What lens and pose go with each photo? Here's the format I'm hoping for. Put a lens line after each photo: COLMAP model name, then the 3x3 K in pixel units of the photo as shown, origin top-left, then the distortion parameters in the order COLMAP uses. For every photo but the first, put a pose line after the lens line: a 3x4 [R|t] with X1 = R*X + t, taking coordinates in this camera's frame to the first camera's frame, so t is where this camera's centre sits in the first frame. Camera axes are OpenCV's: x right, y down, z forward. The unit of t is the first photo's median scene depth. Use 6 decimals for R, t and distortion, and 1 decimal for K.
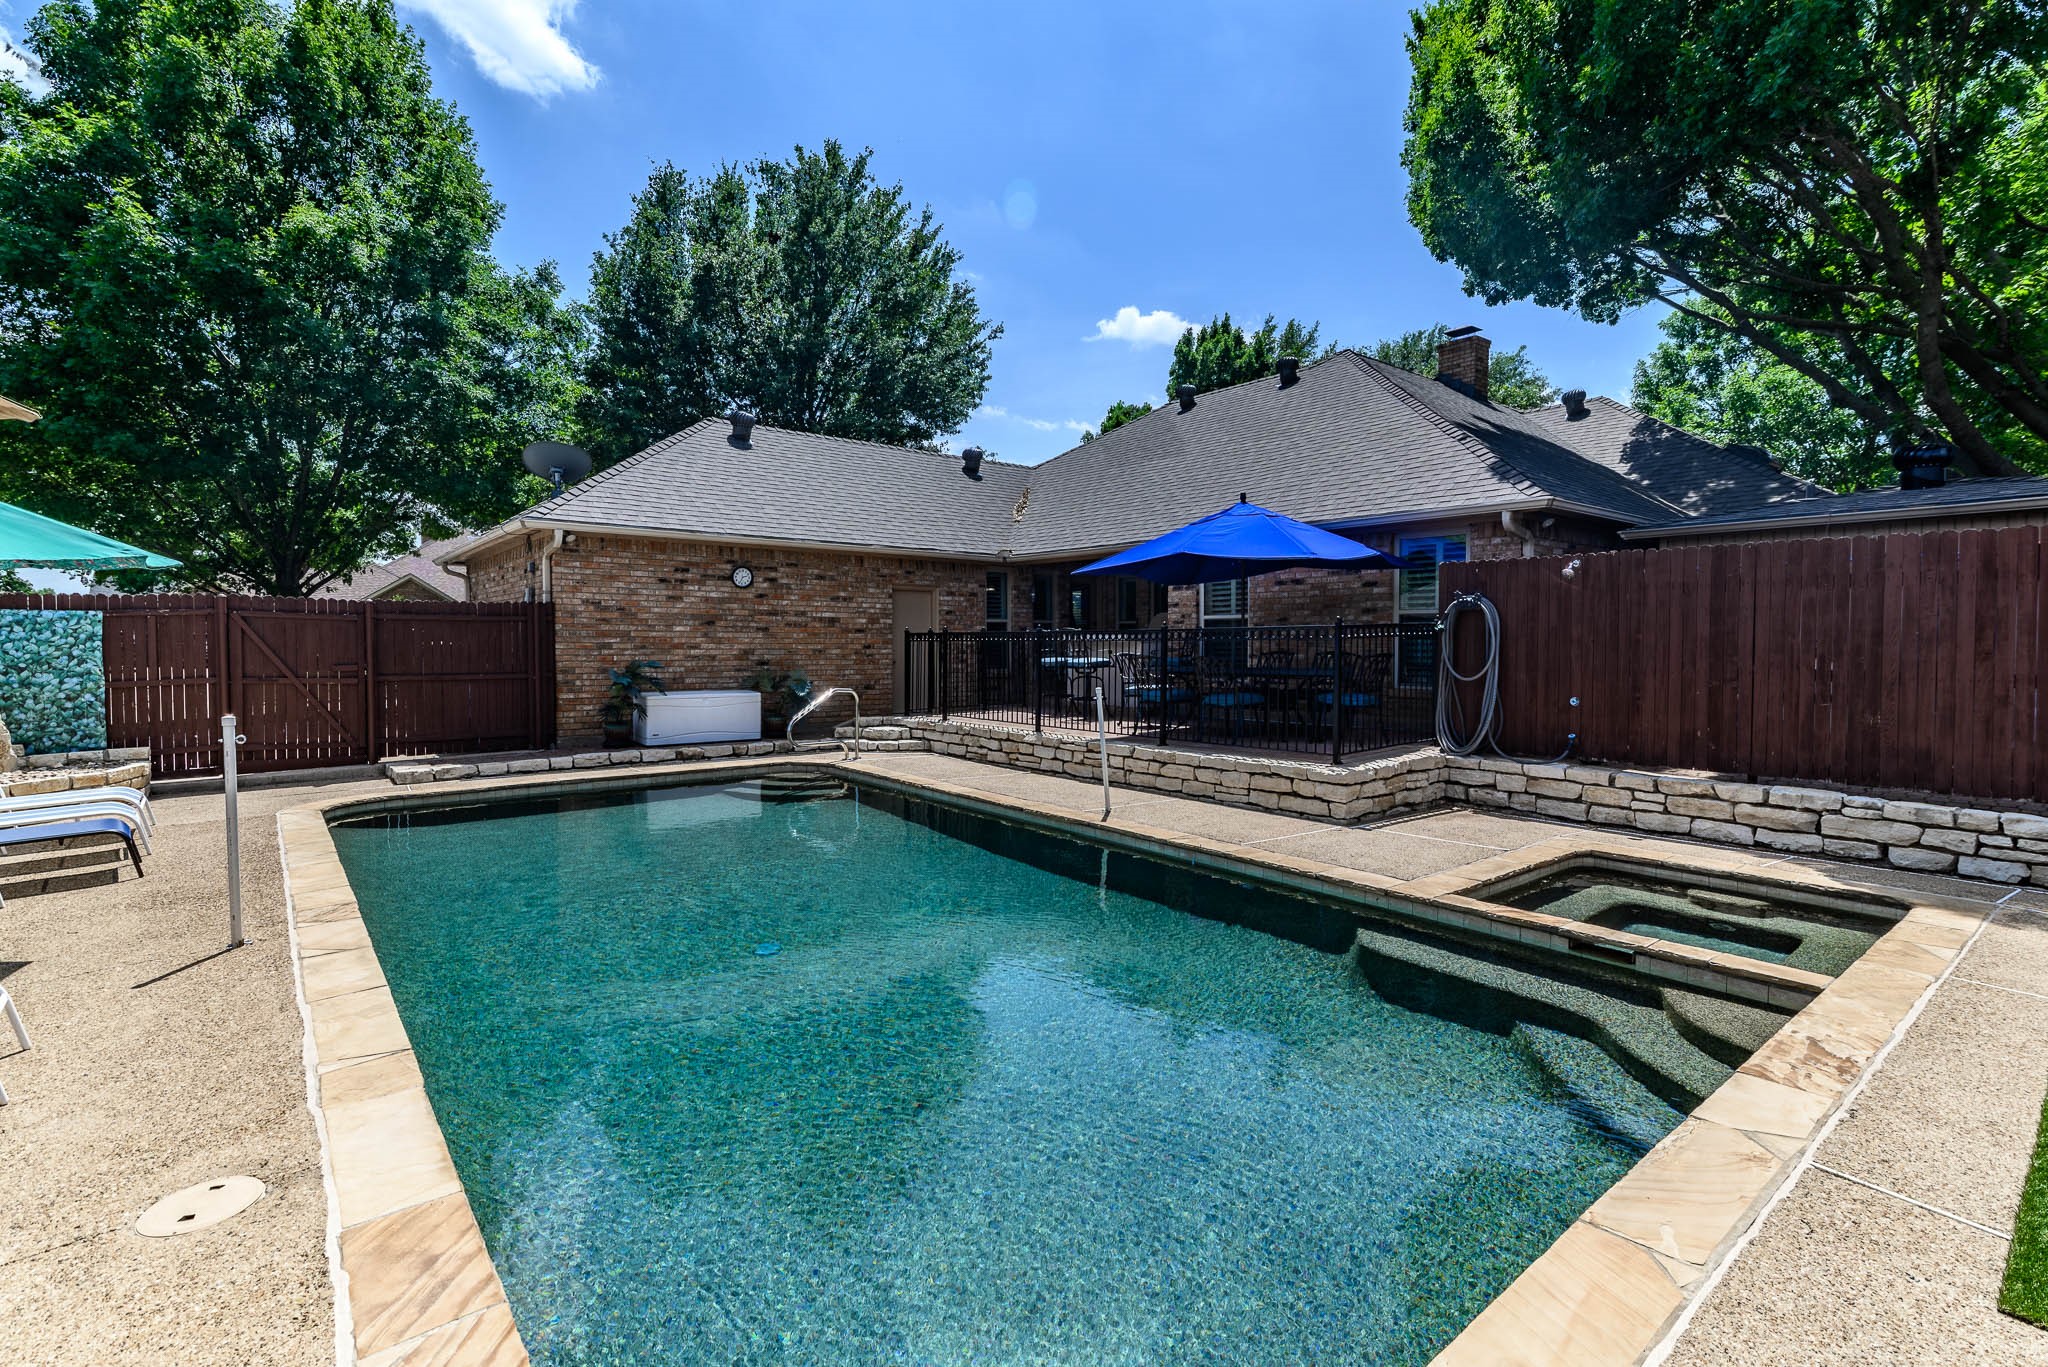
lens RADIAL K [[934.0, 0, 1033.1], [0, 934.0, 673.1], [0, 0, 1]] dist [0.013056, -0.000016]
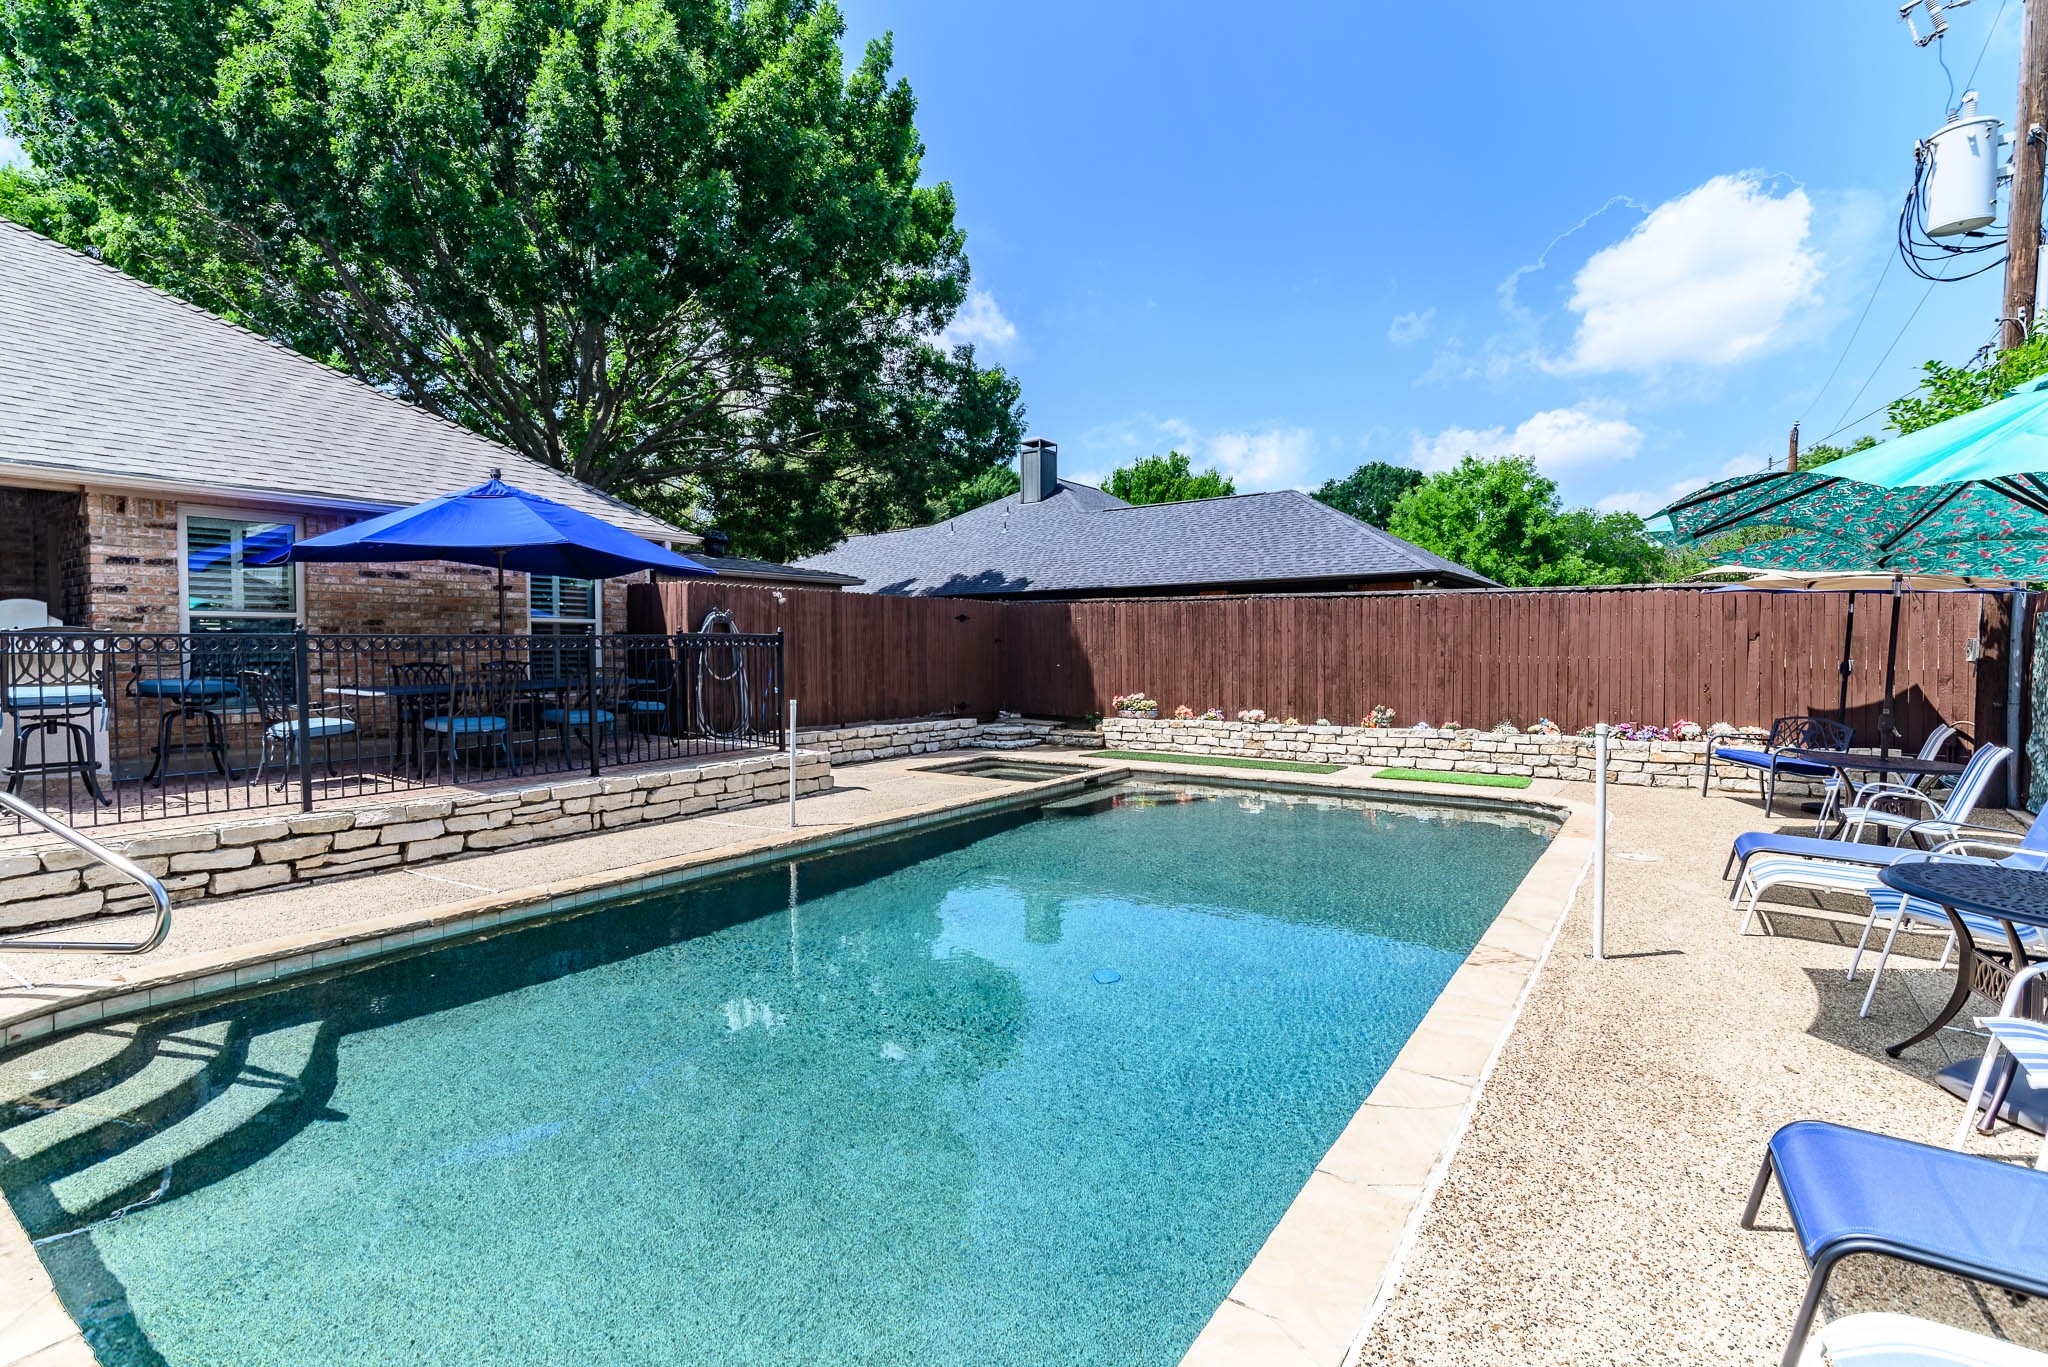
lens RADIAL K [[934.0, 0, 1033.1], [0, 934.0, 673.1], [0, 0, 1]] dist [0.013056, -0.000016]
pose [[-0.267641, -0.025069, 0.963192, -0.535633], [0.041502, 0.998434, 0.037519, -0.019651], [-0.962624, 0.050016, -0.266182, 0.599289]]
